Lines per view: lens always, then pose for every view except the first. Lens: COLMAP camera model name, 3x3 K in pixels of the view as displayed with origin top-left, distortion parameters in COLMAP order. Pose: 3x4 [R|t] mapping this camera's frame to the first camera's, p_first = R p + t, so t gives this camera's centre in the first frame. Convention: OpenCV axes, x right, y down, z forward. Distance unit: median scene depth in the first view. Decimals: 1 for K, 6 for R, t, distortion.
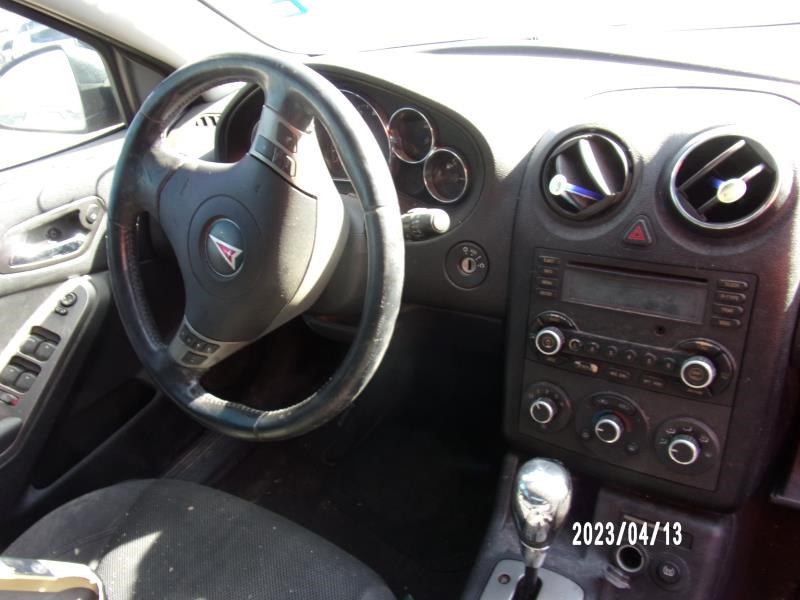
lens RADIAL K [[567.1, 0, 400.0], [0, 567.1, 300.0], [0, 0, 1]] dist [-0.004823, -0.000614]
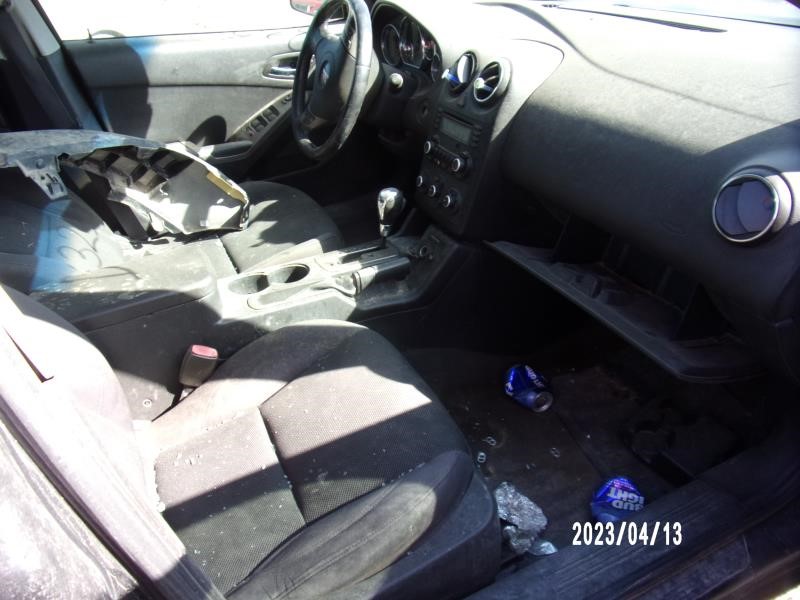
lens RADIAL K [[567.1, 0, 400.0], [0, 567.1, 300.0], [0, 0, 1]] dist [-0.004823, -0.000614]
pose [[0.836632, 0.372289, -0.401805, 1.194982], [-0.325869, 0.927887, 0.181204, 0.243264], [0.440290, -0.020665, 0.897618, -0.962578]]
